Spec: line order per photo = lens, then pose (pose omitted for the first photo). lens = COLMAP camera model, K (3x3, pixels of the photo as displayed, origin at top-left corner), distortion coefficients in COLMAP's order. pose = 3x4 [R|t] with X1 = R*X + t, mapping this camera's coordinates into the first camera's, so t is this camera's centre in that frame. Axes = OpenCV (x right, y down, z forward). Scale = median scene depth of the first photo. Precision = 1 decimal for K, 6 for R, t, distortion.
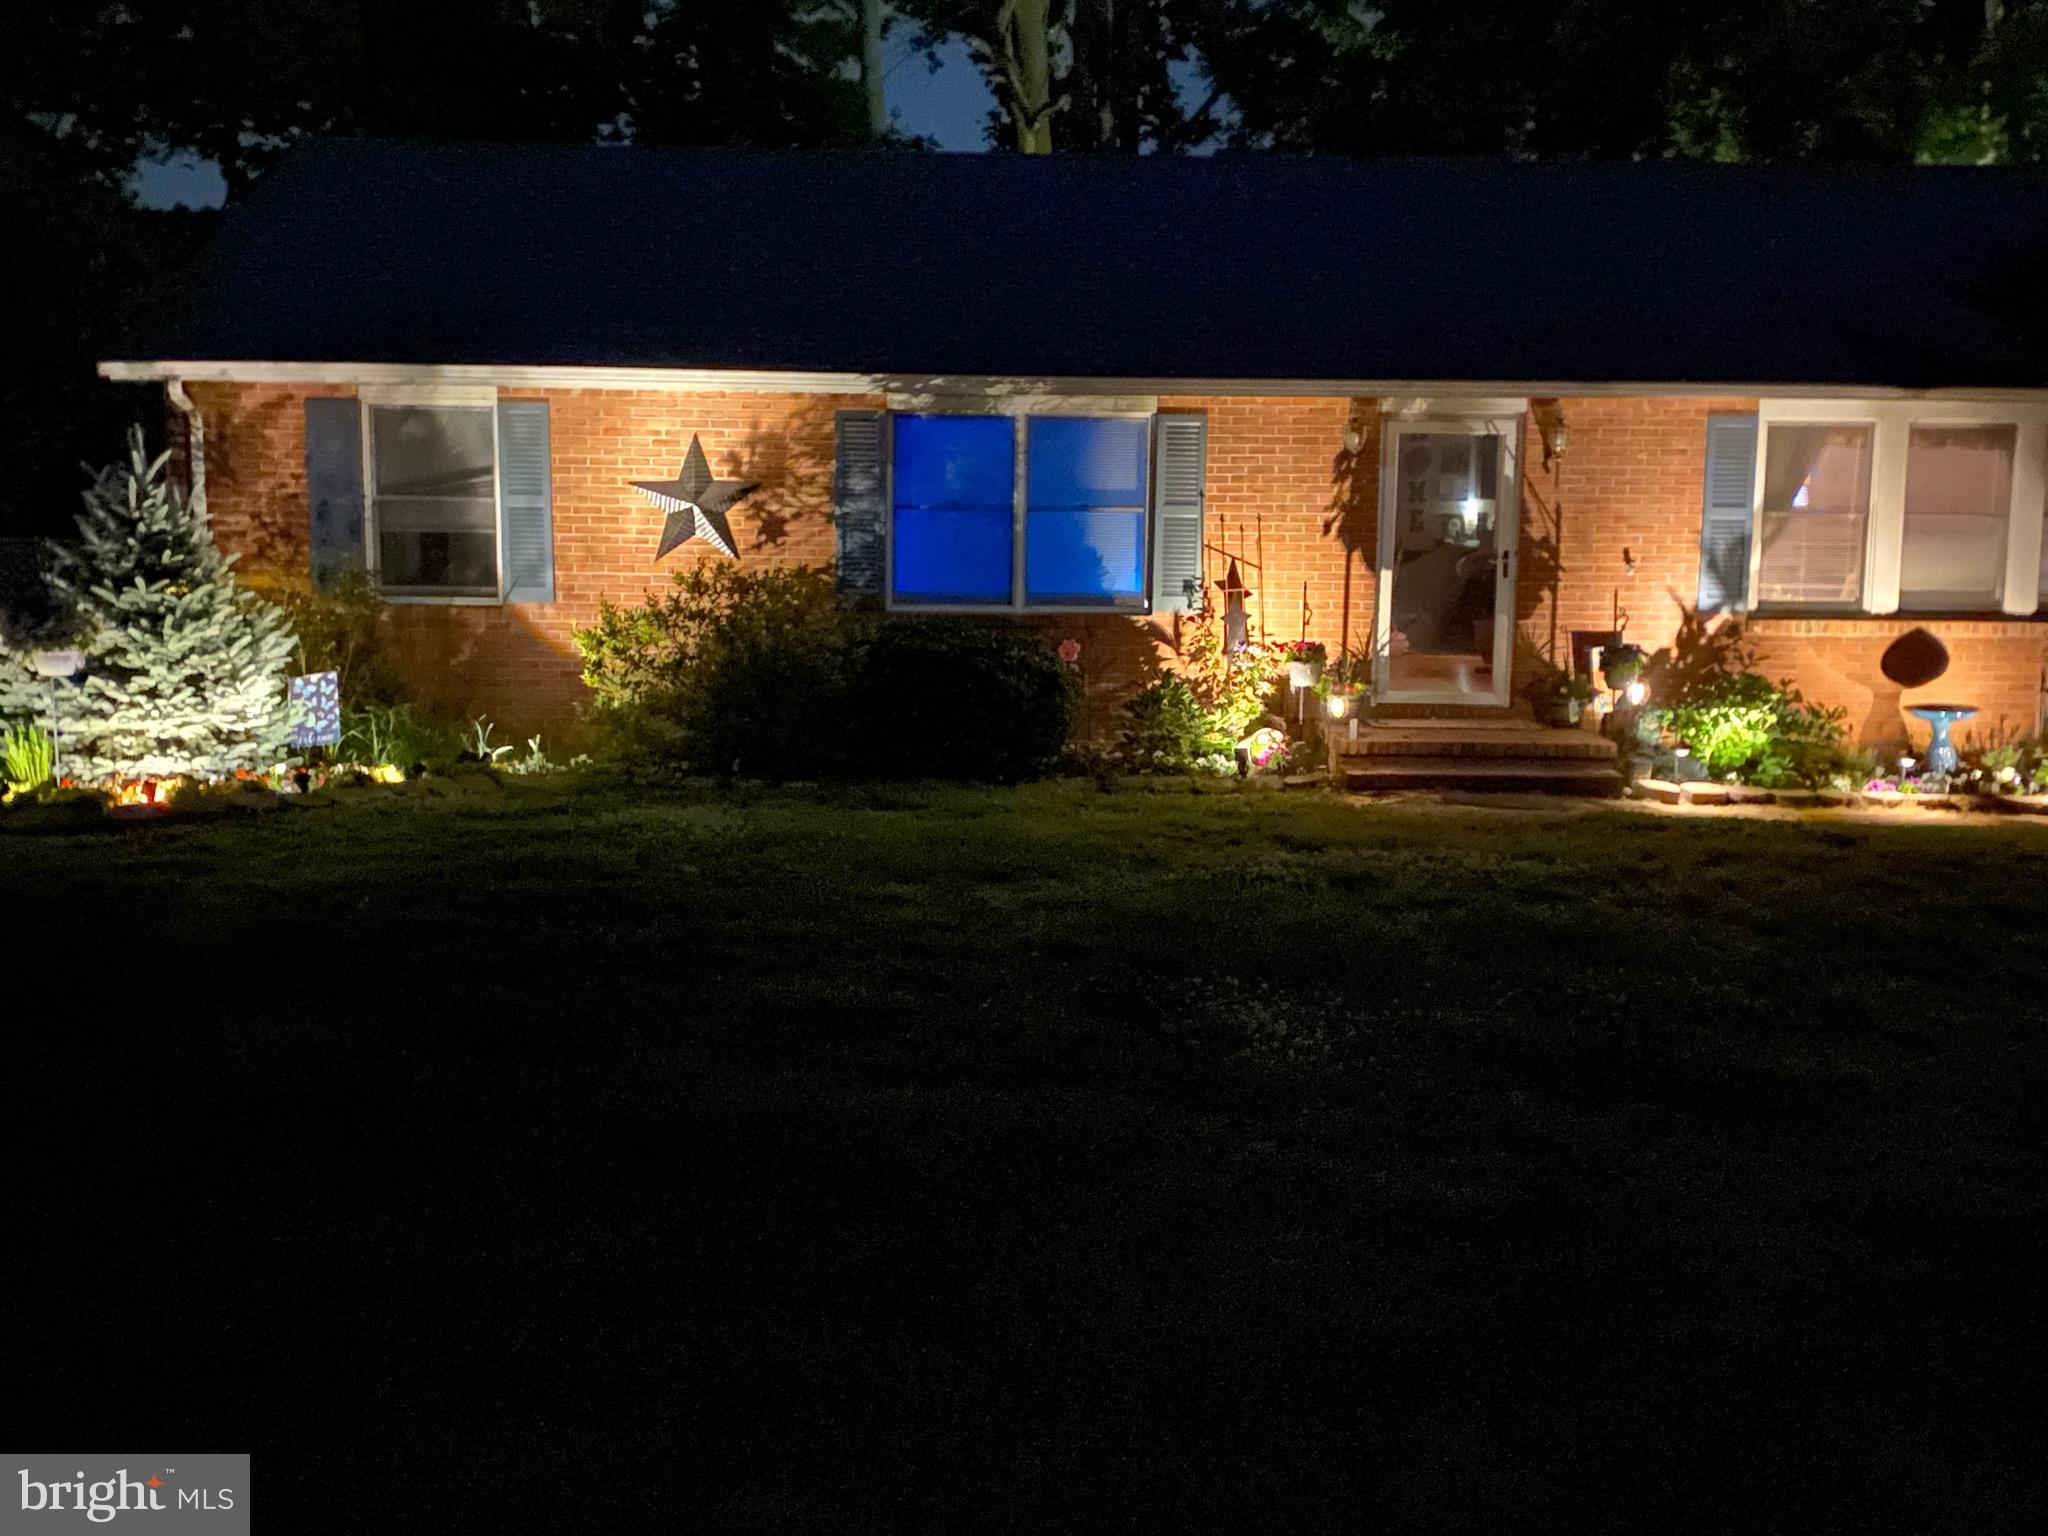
lens RADIAL K [[2339.1, 0, 1024.0], [0, 2339.1, 768.0], [0, 0, 1]] dist [0.132680, 0.006321]
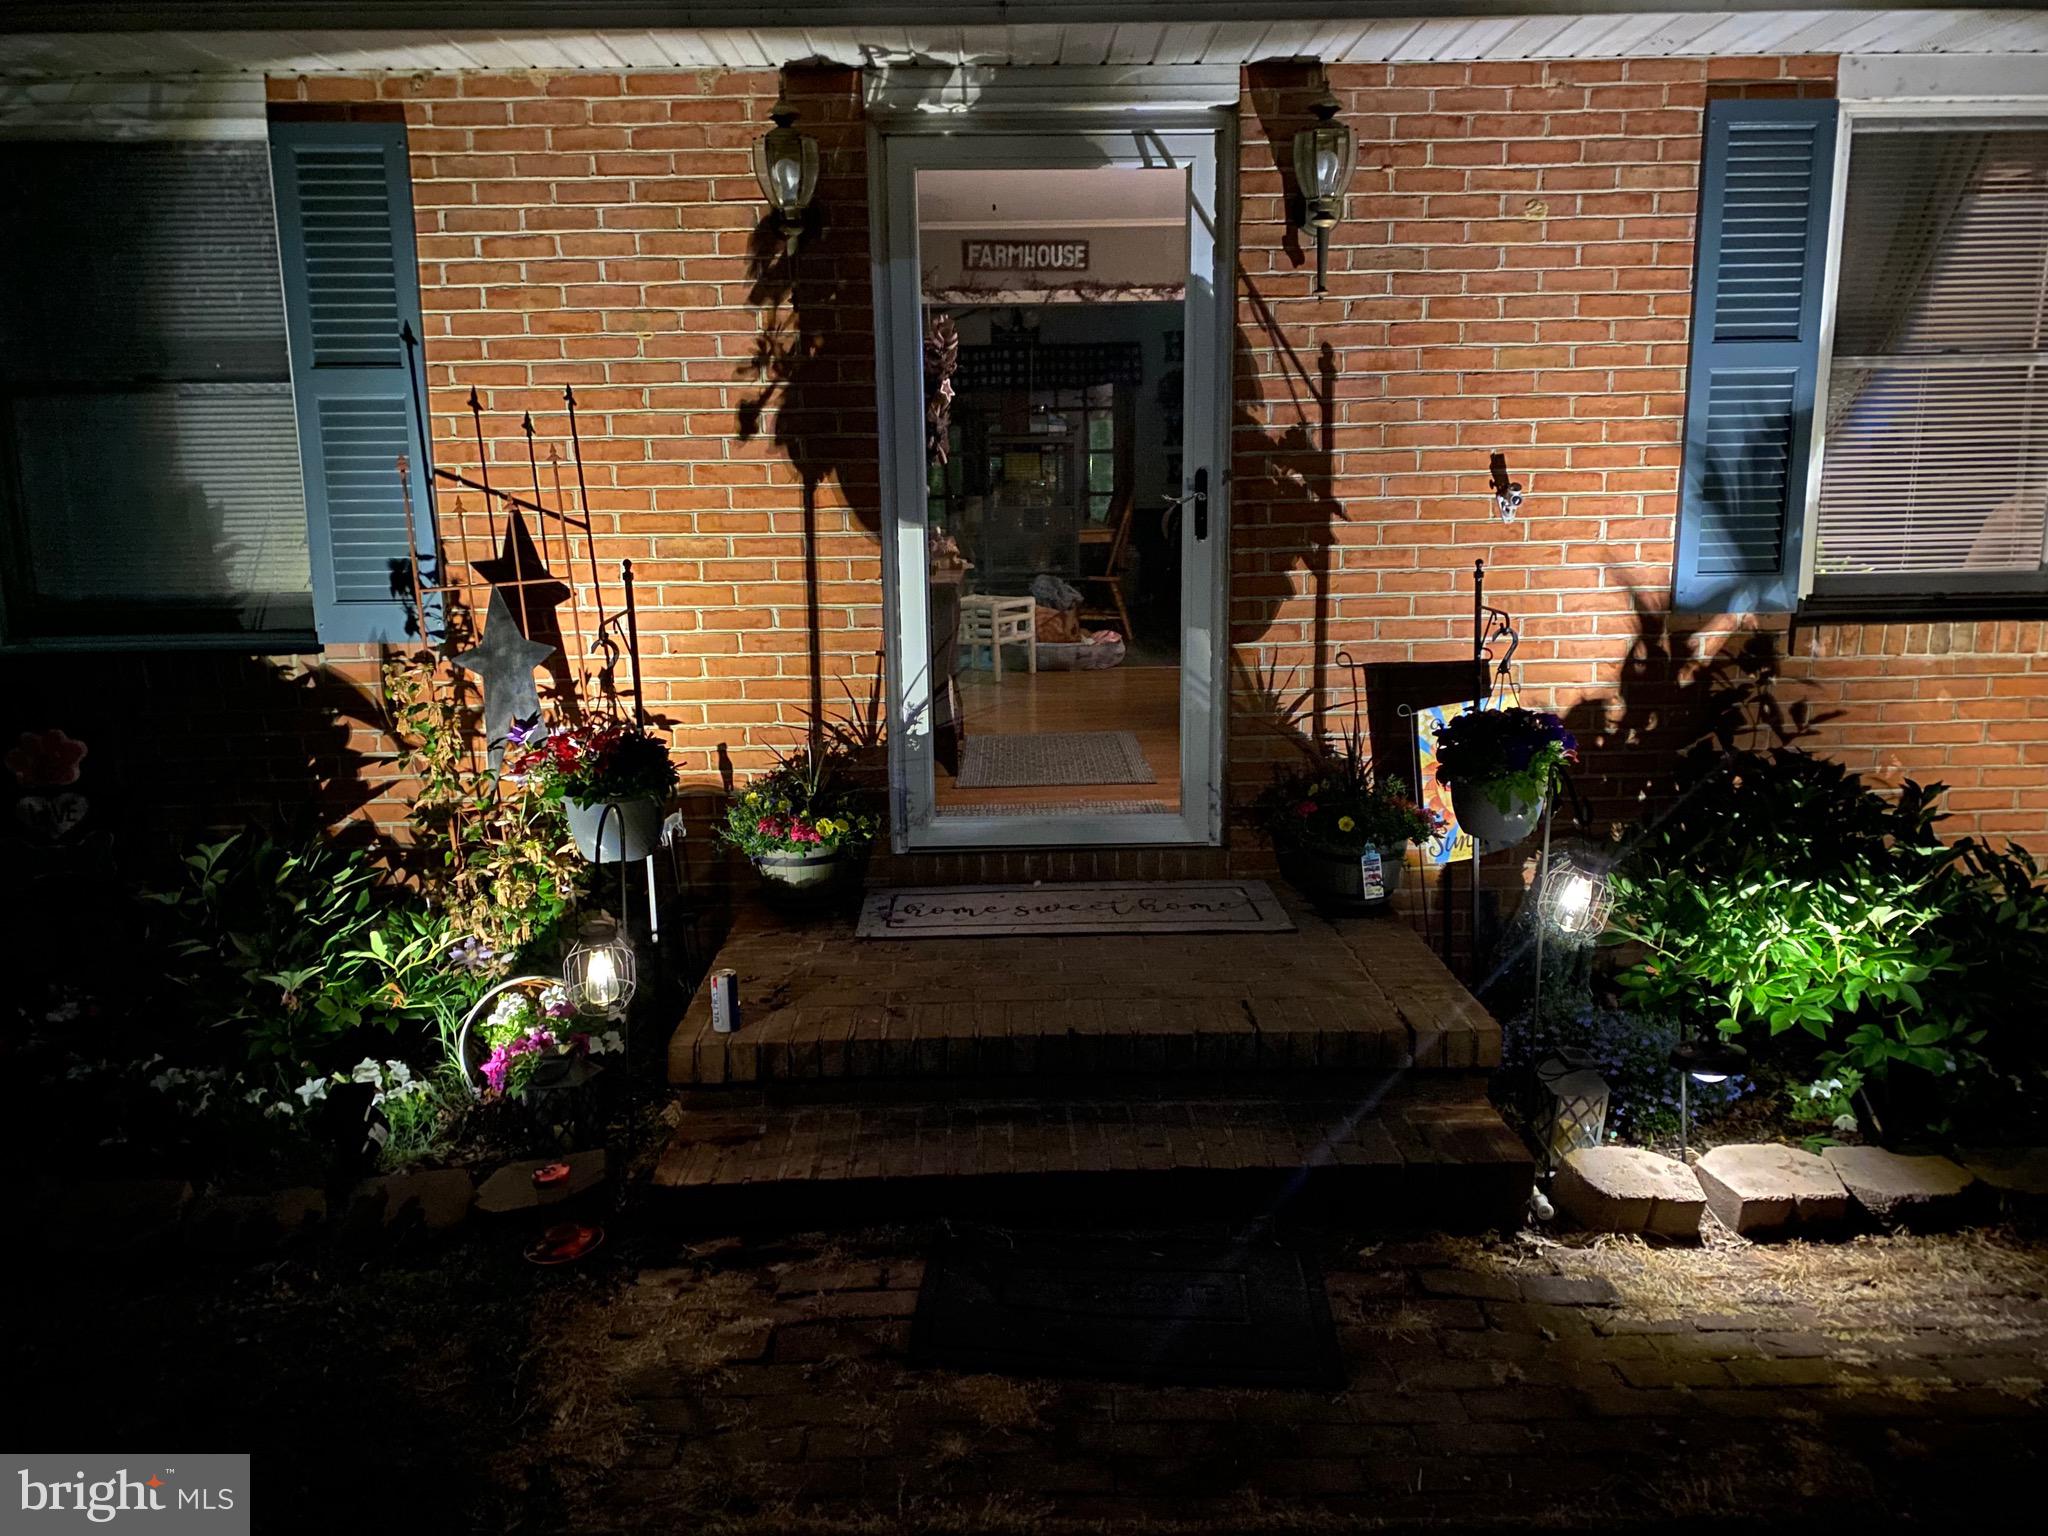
lens RADIAL K [[1543.8, 0, 1024.0], [0, 1543.8, 768.0], [0, 0, 1]] dist [0.051443, -0.006037]
pose [[0.999599, -0.027975, -0.004454, 0.174683], [0.028186, 0.997935, 0.057719, -0.057606], [0.002830, -0.057821, 0.998323, 0.734763]]
